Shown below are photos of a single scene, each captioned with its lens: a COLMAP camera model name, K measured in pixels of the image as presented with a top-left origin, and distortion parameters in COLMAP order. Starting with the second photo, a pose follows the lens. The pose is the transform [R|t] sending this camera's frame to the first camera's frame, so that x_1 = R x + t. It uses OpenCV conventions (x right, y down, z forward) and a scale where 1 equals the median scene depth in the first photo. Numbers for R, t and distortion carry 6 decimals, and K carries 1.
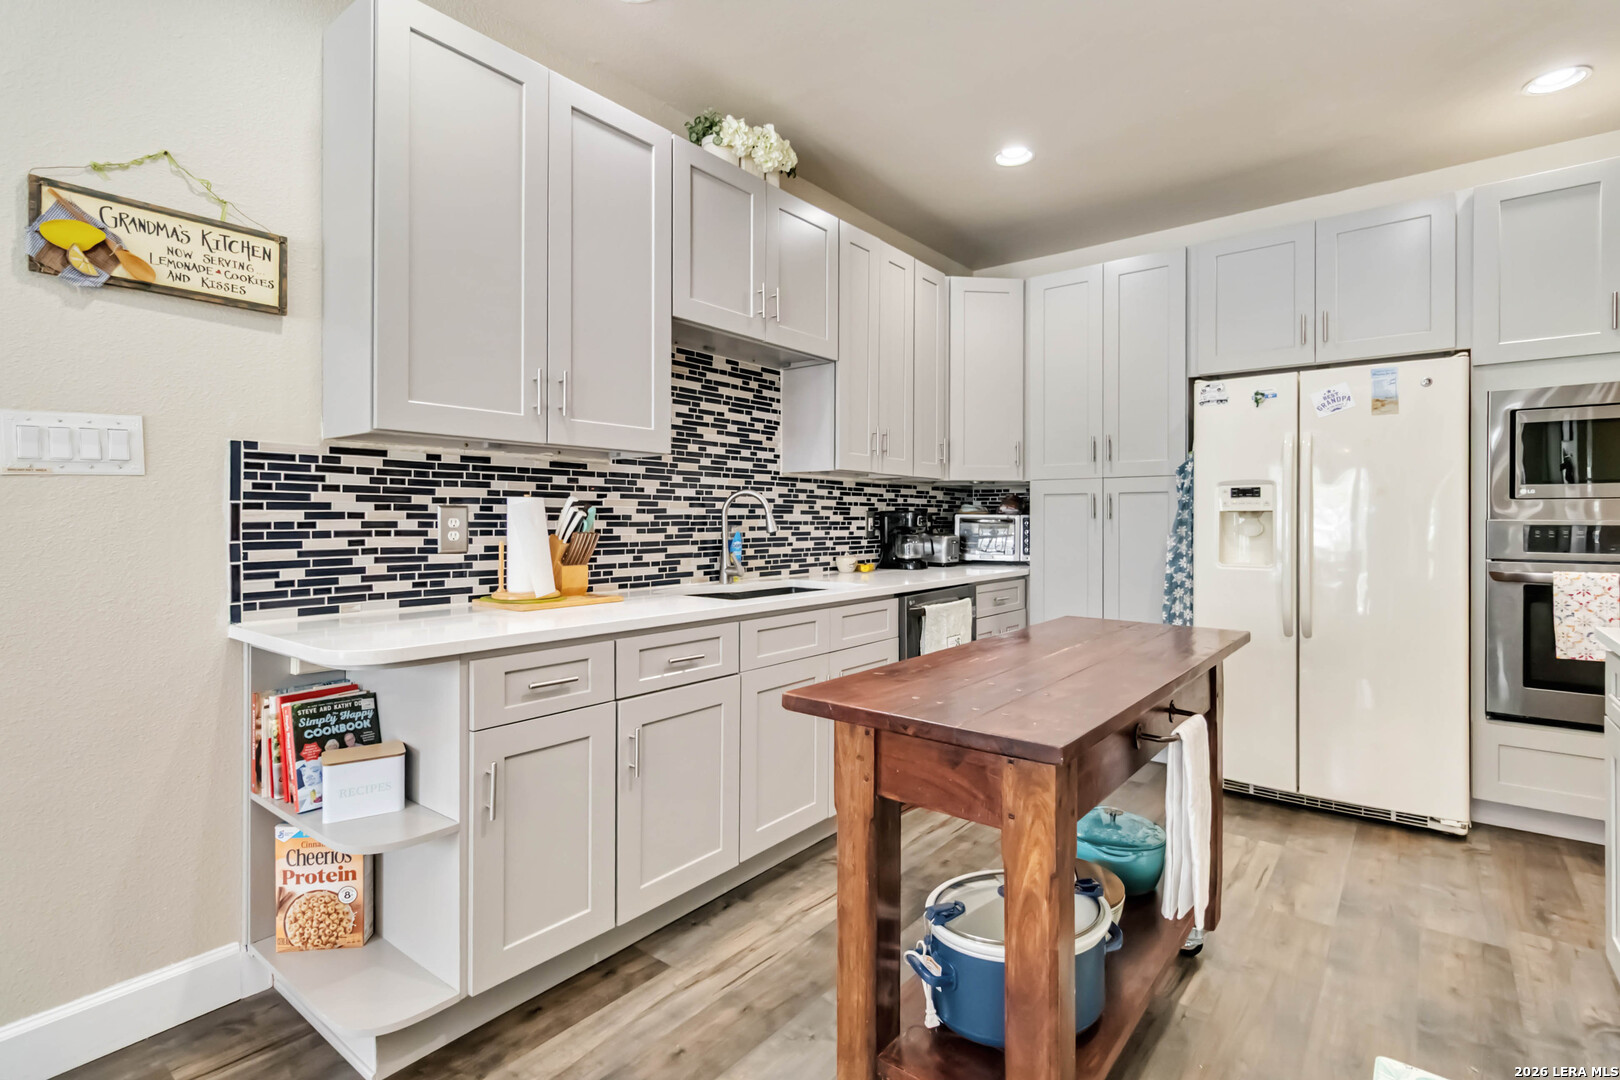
lens RADIAL K [[765.7, 0, 815.7], [0, 765.7, 521.2], [0, 0, 1]] dist [0.003140, 0.000495]
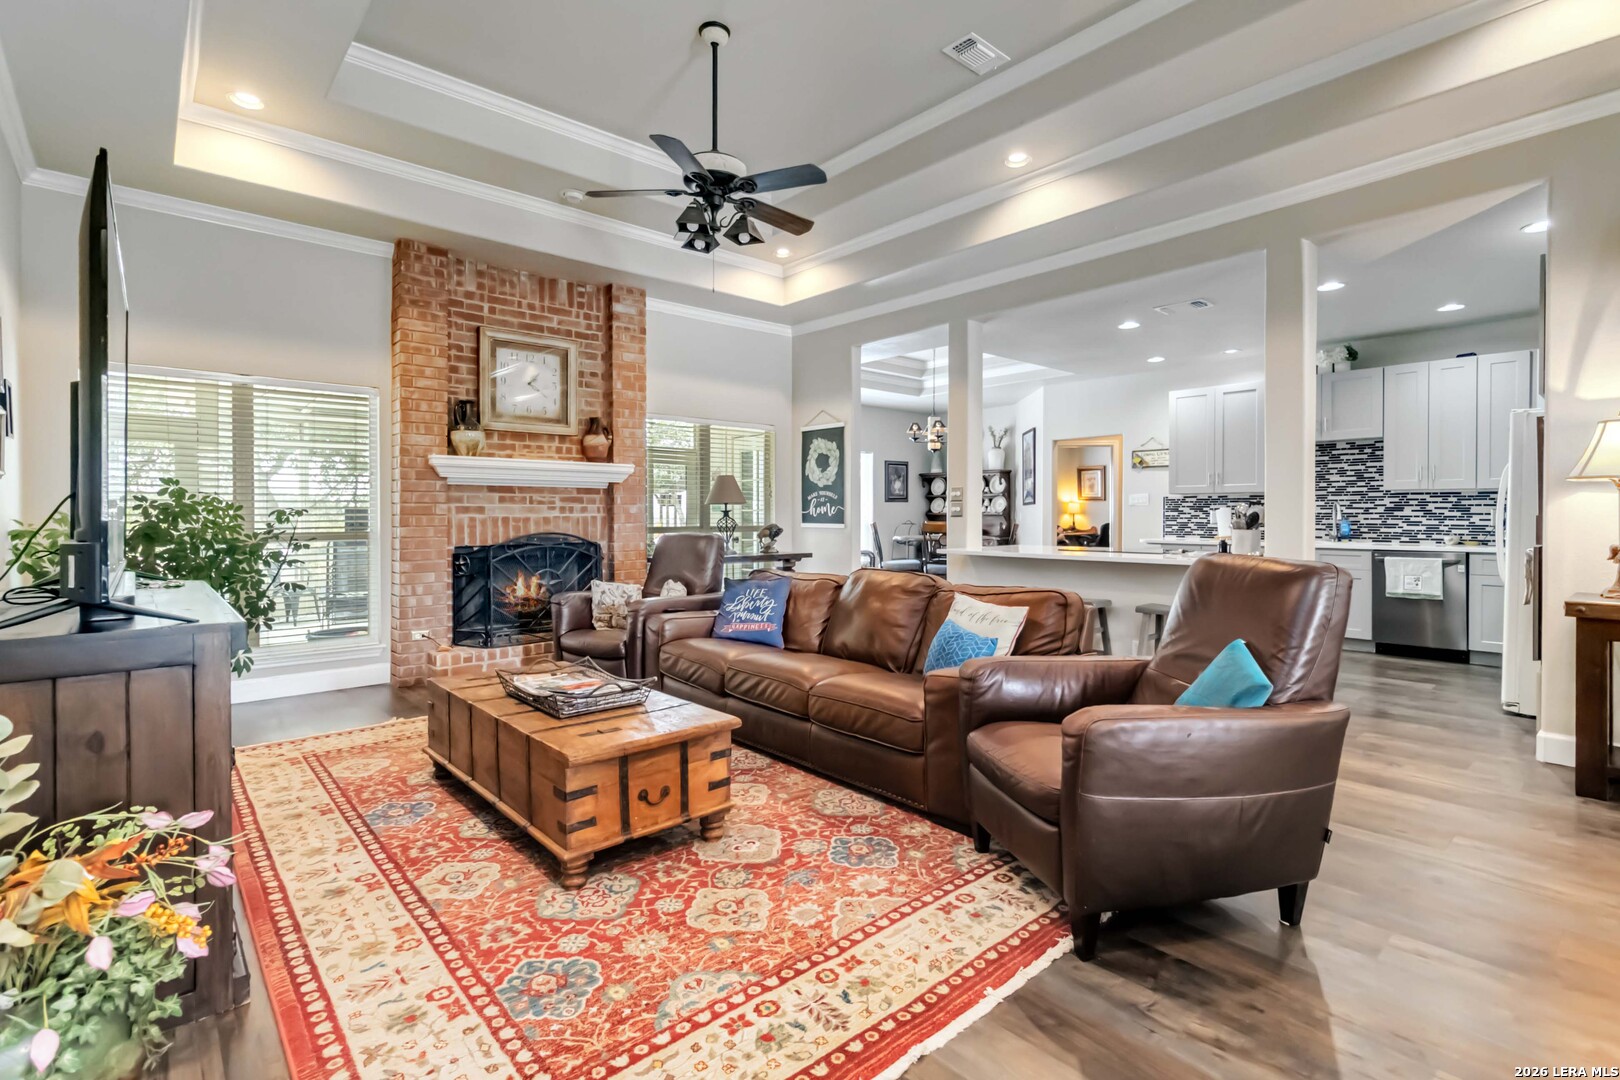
lens RADIAL K [[765.7, 0, 806.0], [0, 765.7, 525.3], [0, 0, 1]] dist [0.003140, 0.000495]
pose [[-0.176346, 0.015204, -0.984211, 2.832520], [-0.001666, 0.999875, 0.015744, -0.004031], [0.984327, 0.004416, -0.176298, -0.187622]]
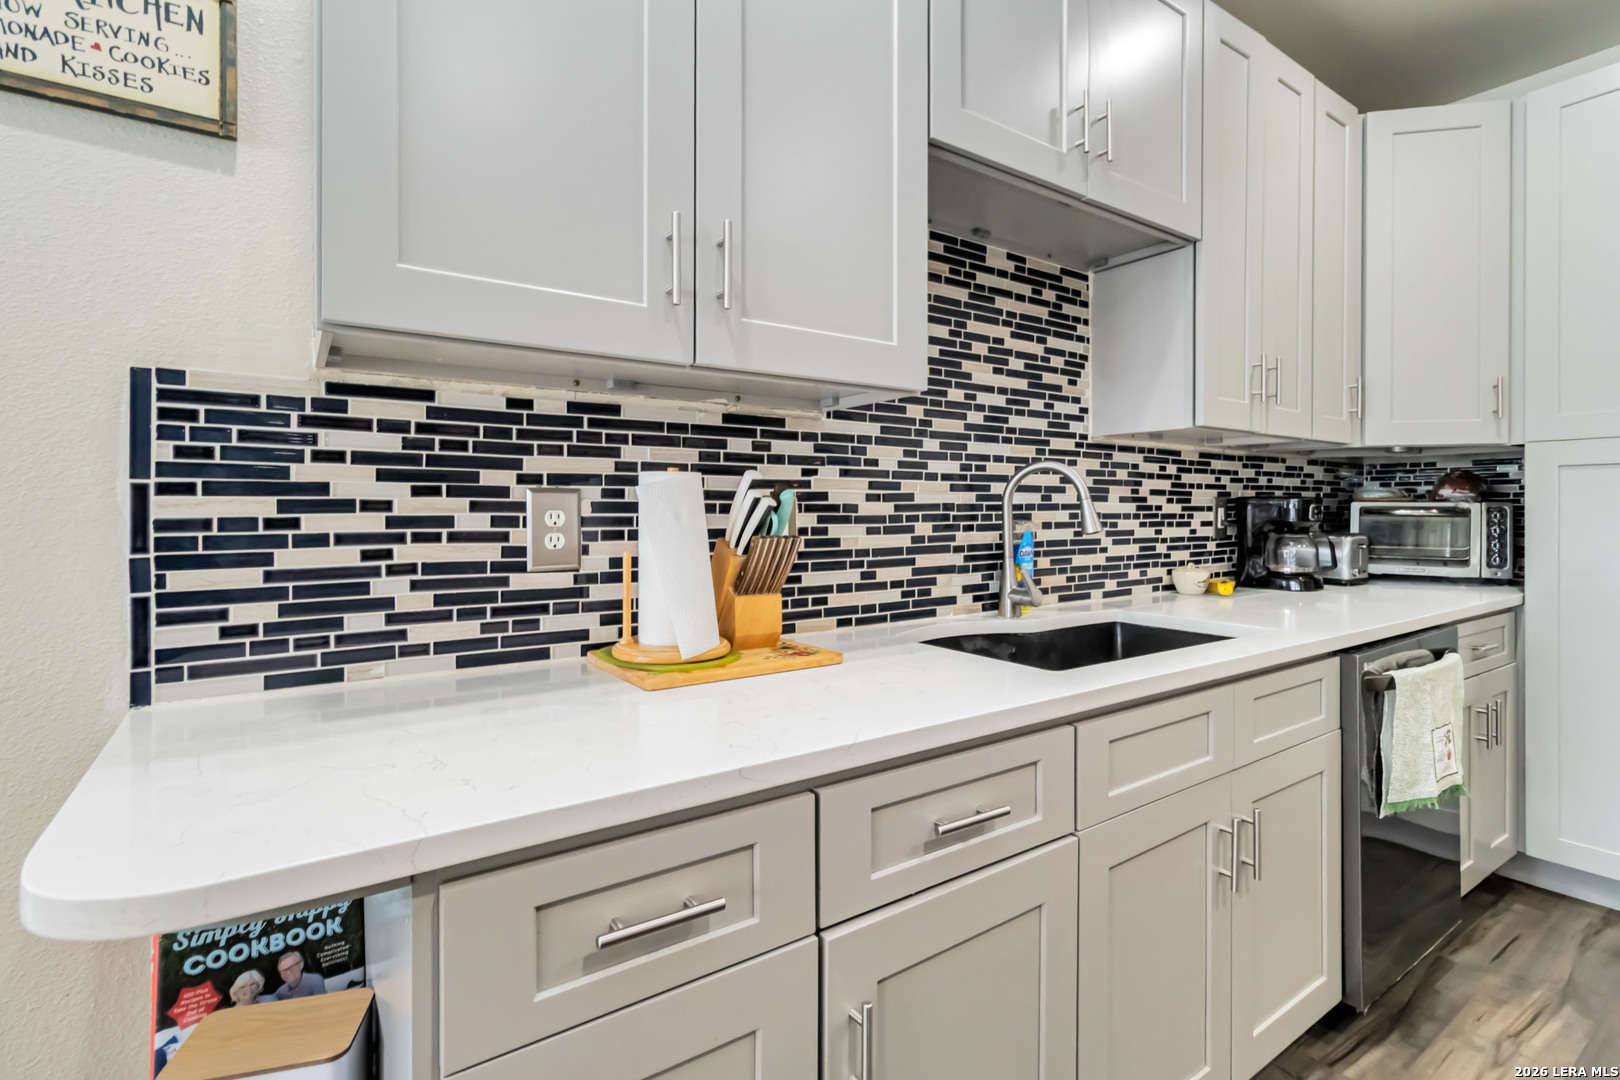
lens RADIAL K [[765.7, 0, 829.2], [0, 765.7, 506.8], [0, 0, 1]] dist [0.003140, 0.000495]
pose [[0.960940, -0.002122, -0.276749, -0.100400], [0.000648, 0.999985, -0.005419, -0.002763], [0.276757, 0.005028, 0.960927, 0.435813]]
